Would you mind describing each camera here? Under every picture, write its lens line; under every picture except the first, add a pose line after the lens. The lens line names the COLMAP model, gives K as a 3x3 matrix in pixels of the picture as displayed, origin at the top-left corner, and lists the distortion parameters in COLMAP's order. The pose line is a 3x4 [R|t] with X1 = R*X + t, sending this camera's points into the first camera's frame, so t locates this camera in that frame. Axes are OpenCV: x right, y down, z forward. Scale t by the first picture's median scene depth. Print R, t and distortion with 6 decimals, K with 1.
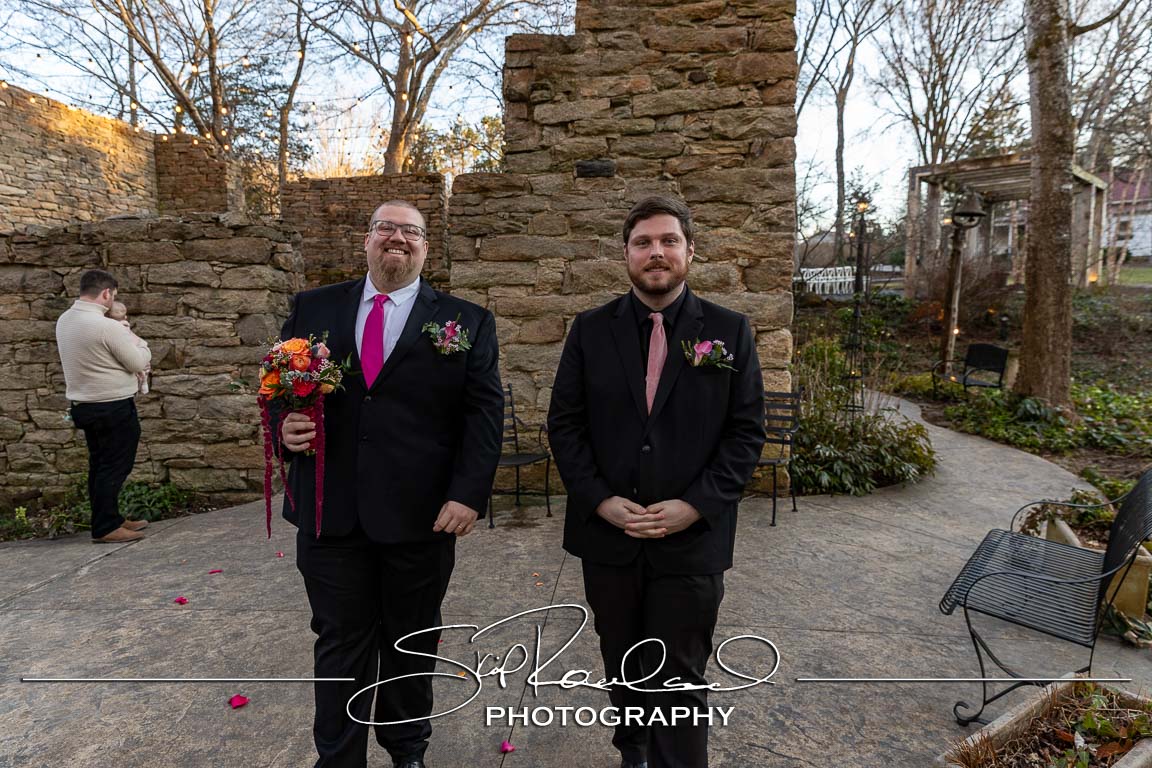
lens RADIAL K [[757.8, 0, 575.6], [0, 757.8, 386.4], [0, 0, 1]] dist [0.003991, 0.002784]
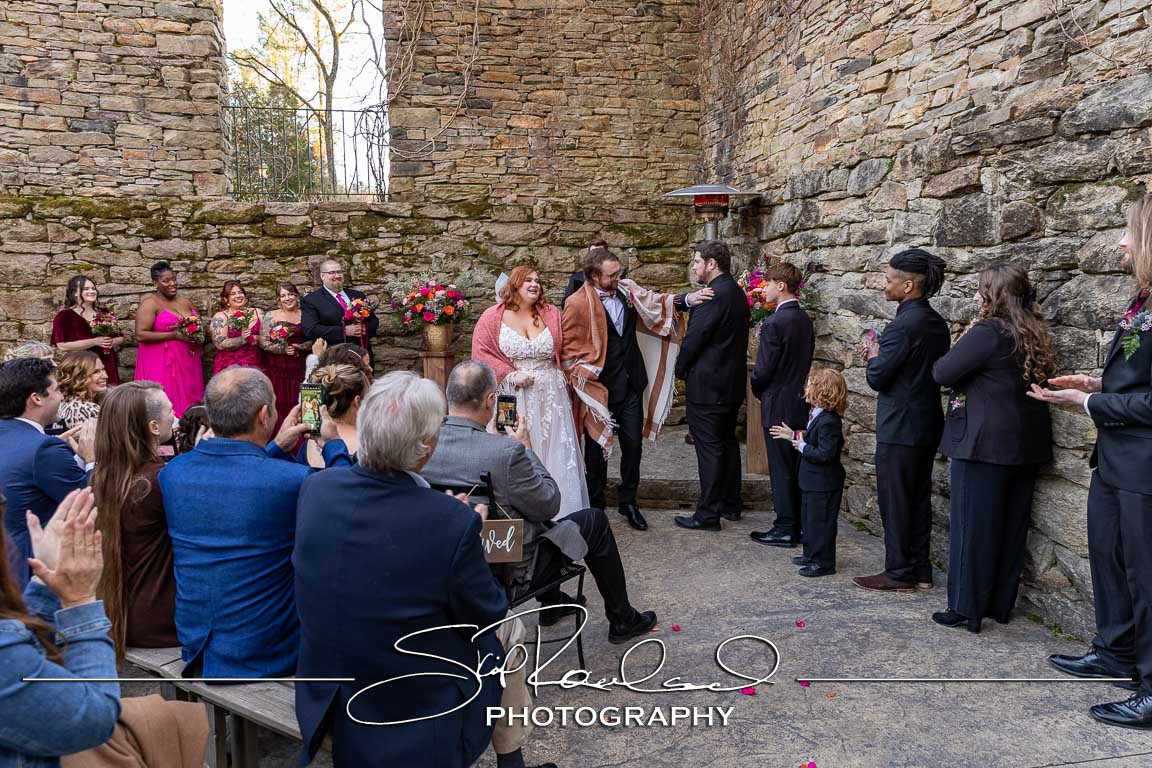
lens RADIAL K [[794.0, 0, 577.2], [0, 794.0, 389.9], [0, 0, 1]] dist [-0.006647, 0.010685]
pose [[0.960453, -0.035839, 0.276125, -0.285882], [0.029015, 0.999165, 0.028758, -0.125967], [-0.276925, -0.019609, 0.960691, 1.281397]]
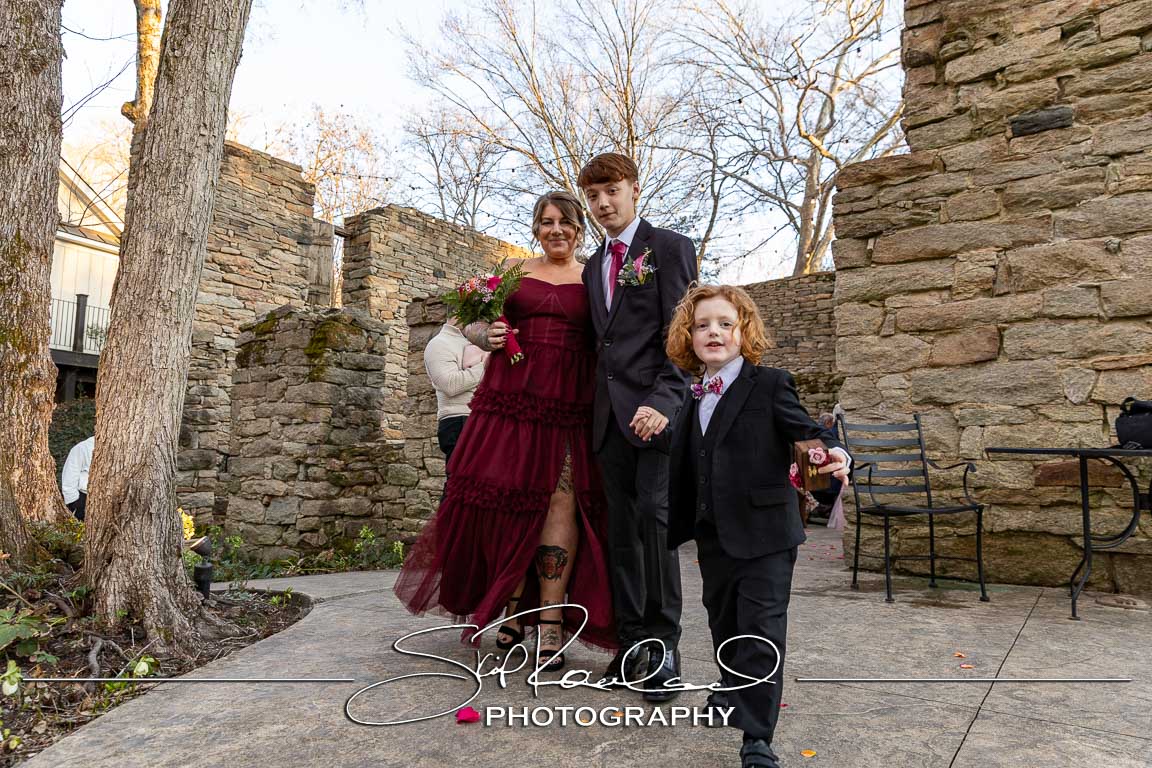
lens RADIAL K [[757.8, 0, 575.6], [0, 757.8, 386.4], [0, 0, 1]] dist [0.003991, 0.002784]
pose [[0.865076, -0.036211, -0.500332, -0.004546], [-0.063258, 0.981555, -0.180411, 0.119365], [0.497636, 0.187719, 0.846829, 0.206353]]
